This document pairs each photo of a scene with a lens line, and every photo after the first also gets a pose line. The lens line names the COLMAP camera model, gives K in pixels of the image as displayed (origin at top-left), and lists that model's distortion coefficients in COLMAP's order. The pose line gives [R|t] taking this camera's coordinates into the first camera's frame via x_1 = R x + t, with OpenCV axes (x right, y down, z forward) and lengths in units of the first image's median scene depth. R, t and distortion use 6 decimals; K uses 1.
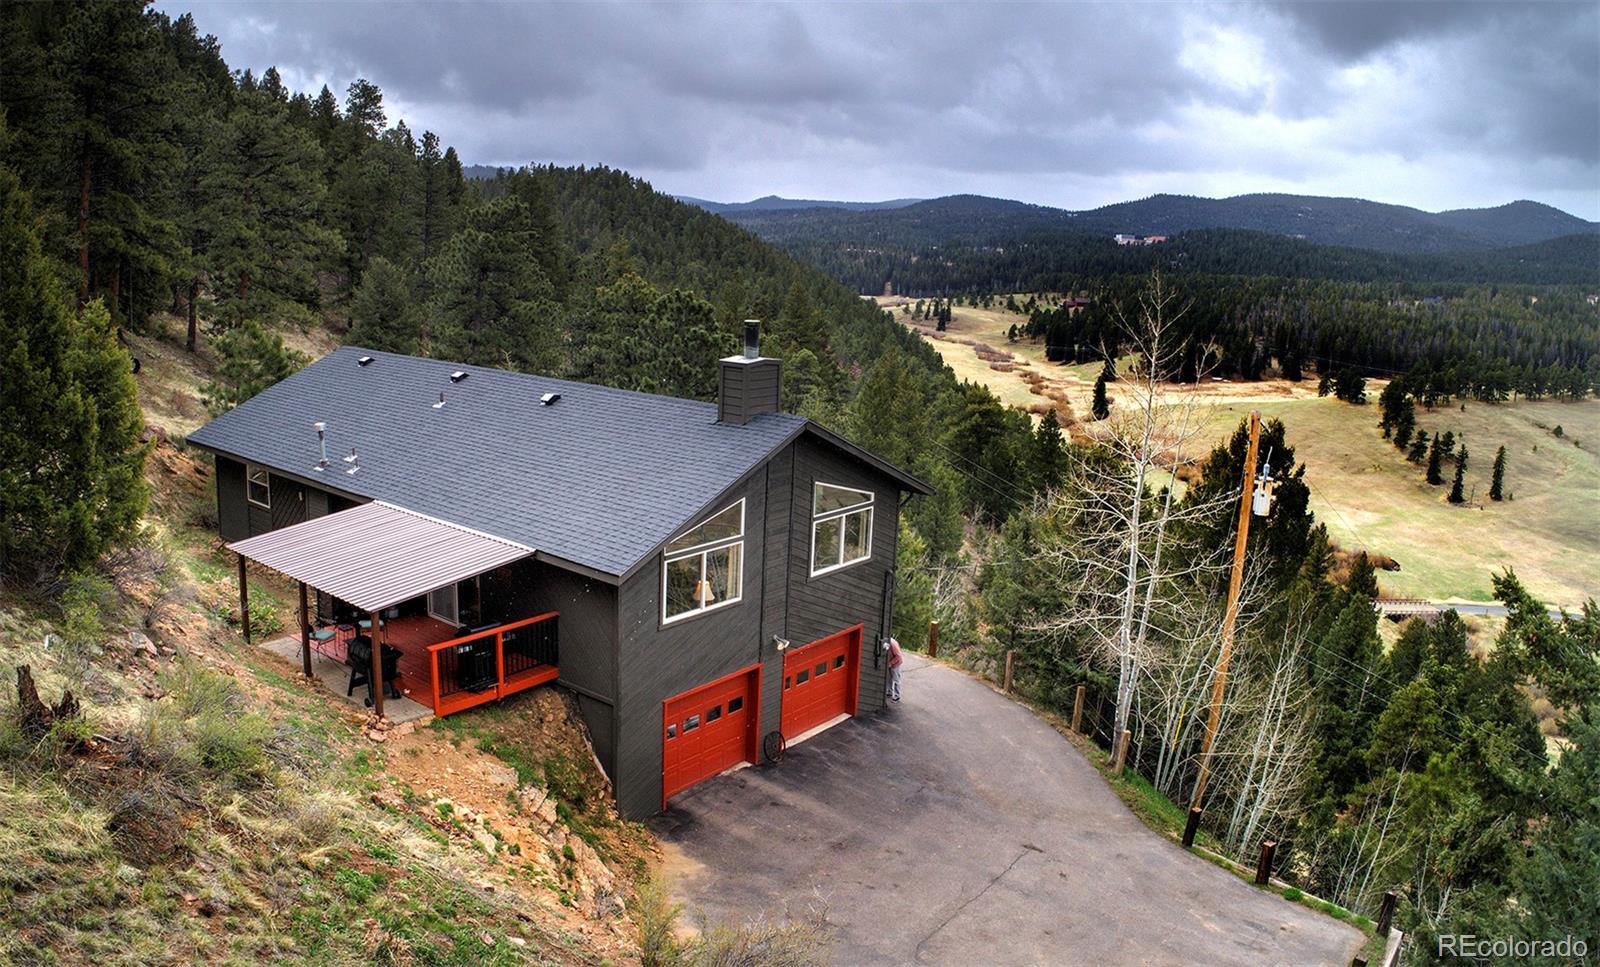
lens RADIAL K [[1191.4, 0, 800.0], [0, 1191.4, 483.5], [0, 0, 1]] dist [-0.255563, 0.075922]
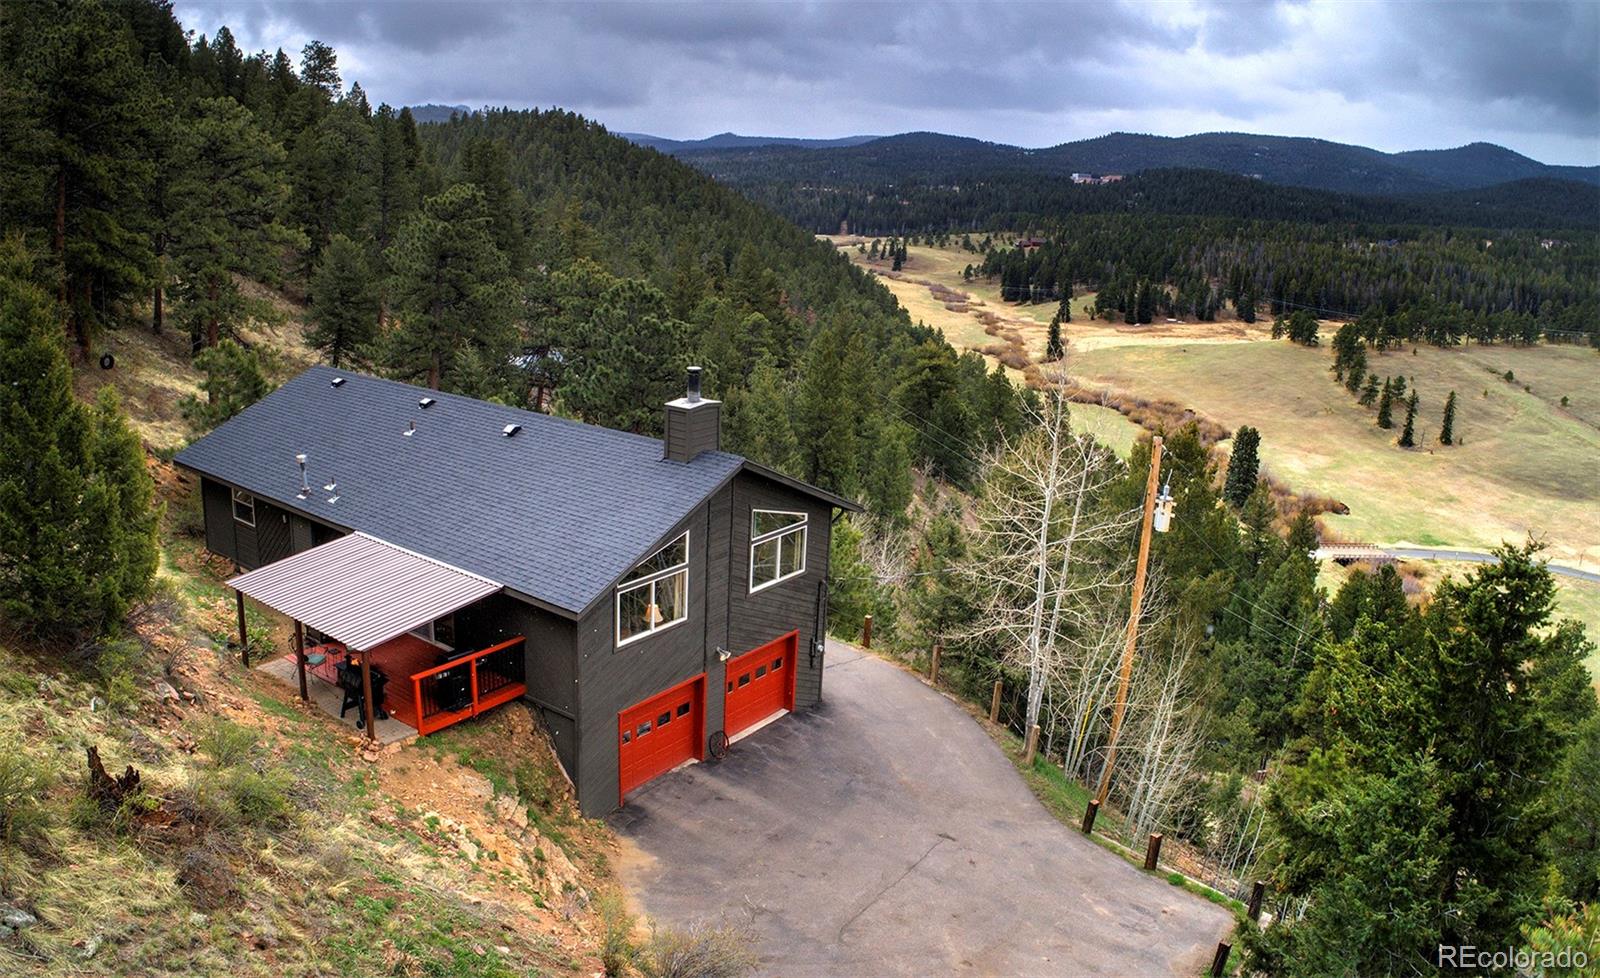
lens RADIAL K [[1188.6, 0, 800.0], [0, 1188.6, 489.0], [0, 0, 1]] dist [-0.256369, 0.077829]
pose [[0.999319, -0.006651, 0.036294, 0.017324], [0.004615, 0.998426, 0.055886, -0.085838], [-0.036608, -0.055680, 0.997777, -0.109528]]
